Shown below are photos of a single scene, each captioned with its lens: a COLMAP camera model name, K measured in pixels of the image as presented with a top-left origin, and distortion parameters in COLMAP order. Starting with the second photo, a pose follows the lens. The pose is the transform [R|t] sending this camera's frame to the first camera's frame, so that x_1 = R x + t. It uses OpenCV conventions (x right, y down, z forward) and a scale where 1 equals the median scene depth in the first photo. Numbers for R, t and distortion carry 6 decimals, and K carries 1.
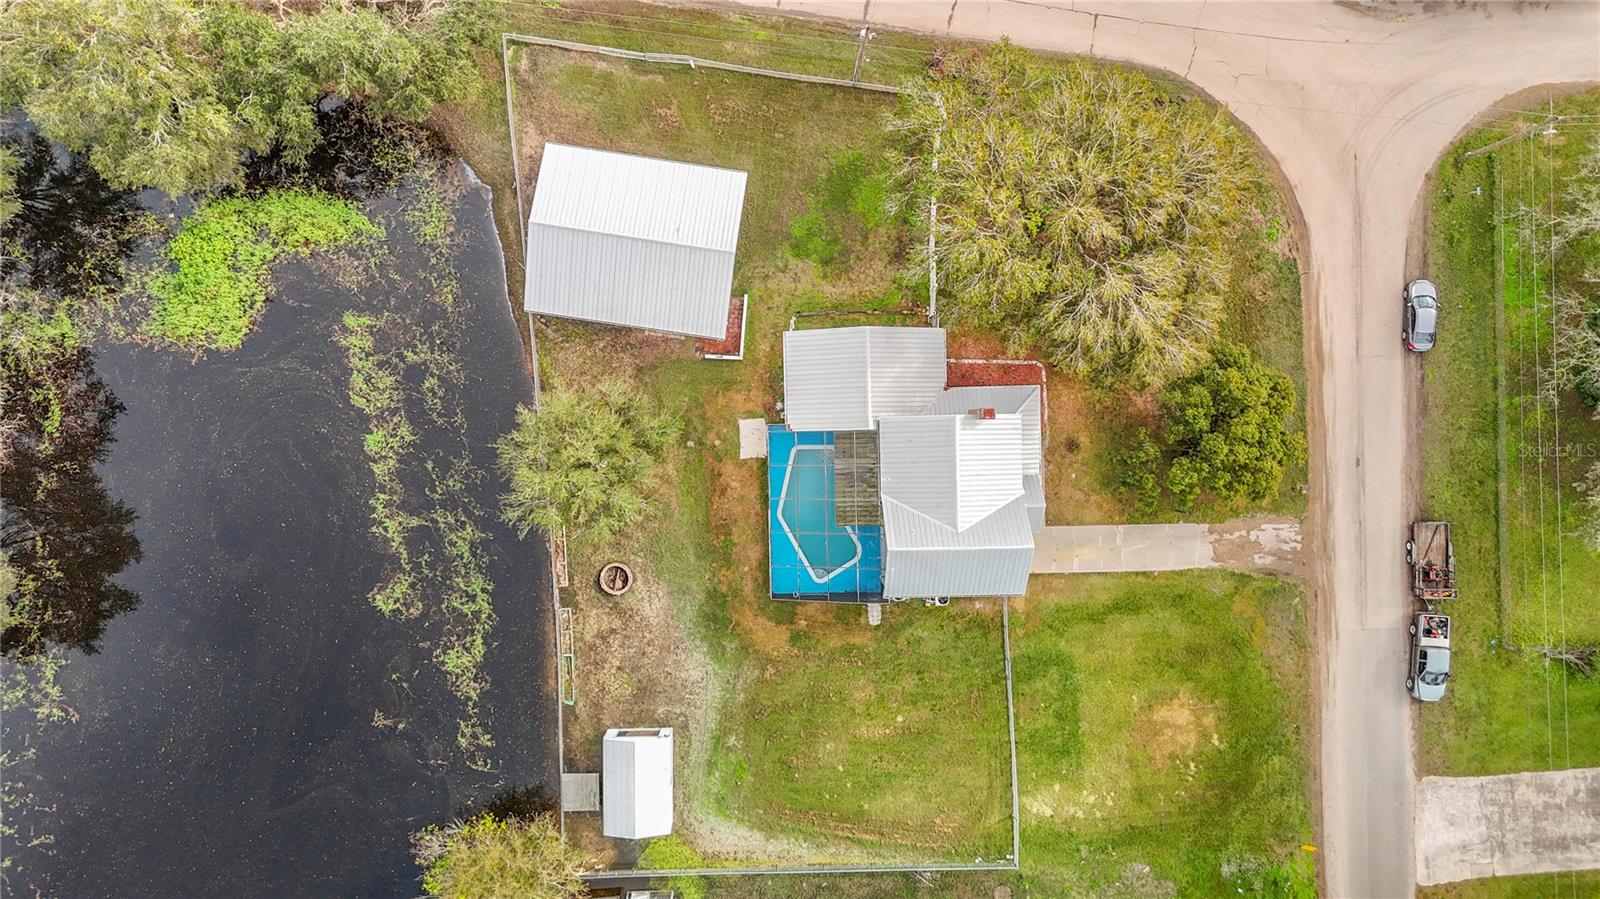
lens RADIAL K [[1171.5, 0, 805.9], [0, 1171.5, 460.7], [0, 0, 1]] dist [0.123962, -0.179044]
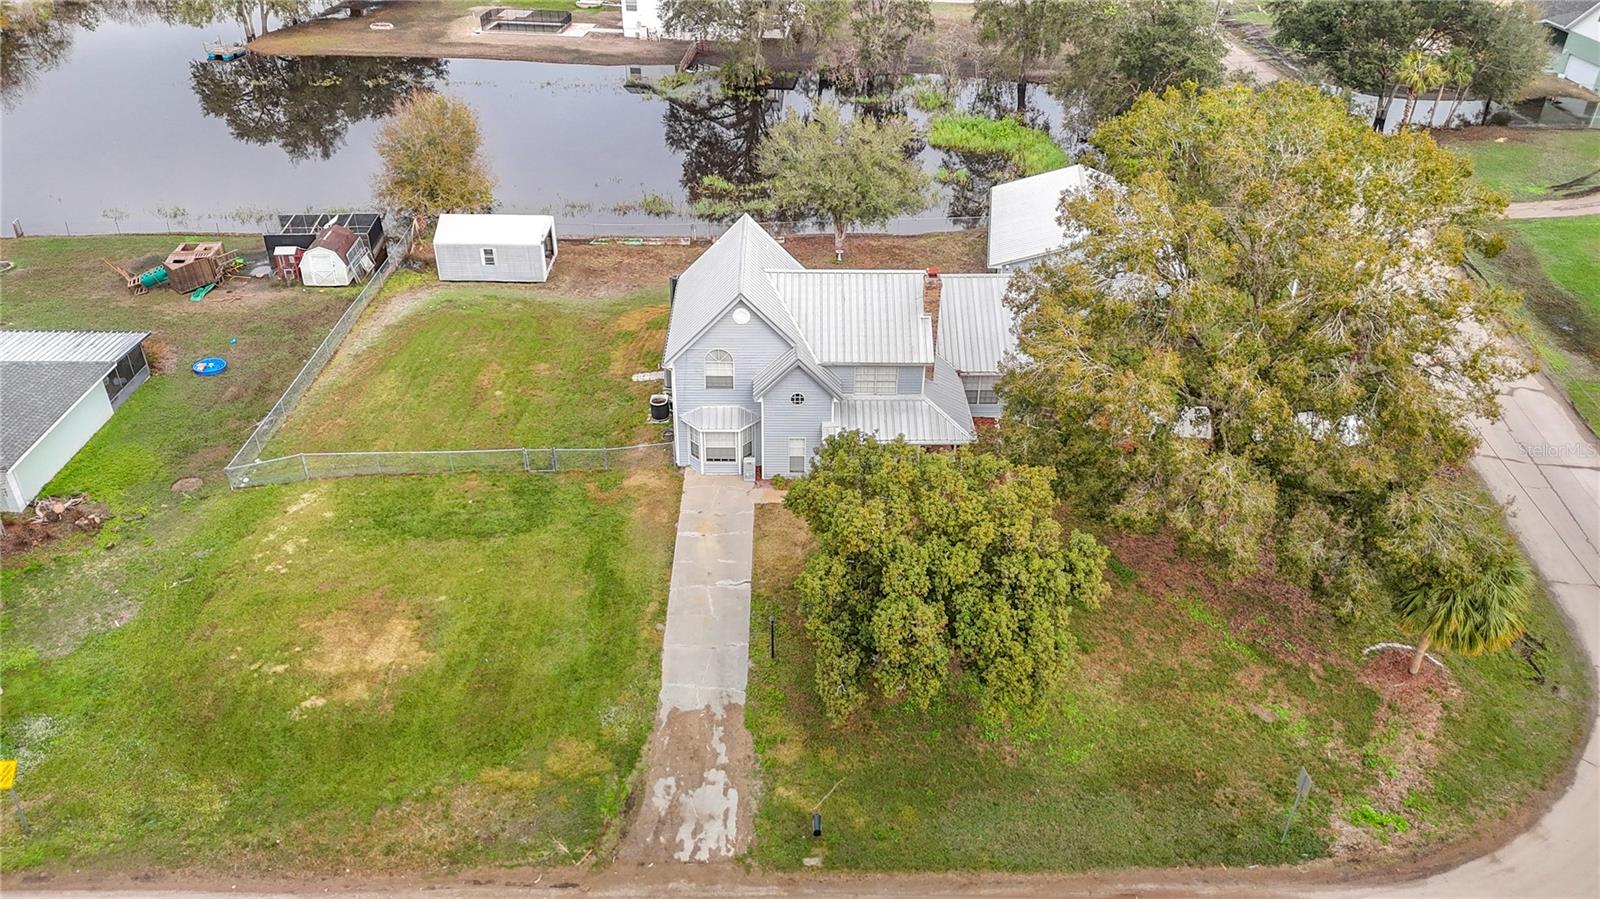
lens RADIAL K [[1175.0, 0, 789.6], [0, 1175.0, 450.6], [0, 0, 1]] dist [0.109075, -0.118132]
pose [[-0.016508, 0.512402, -0.858587, 0.720700], [-0.999362, -0.035664, -0.002069, 0.039140], [-0.031681, 0.858005, 0.512663, 0.646598]]
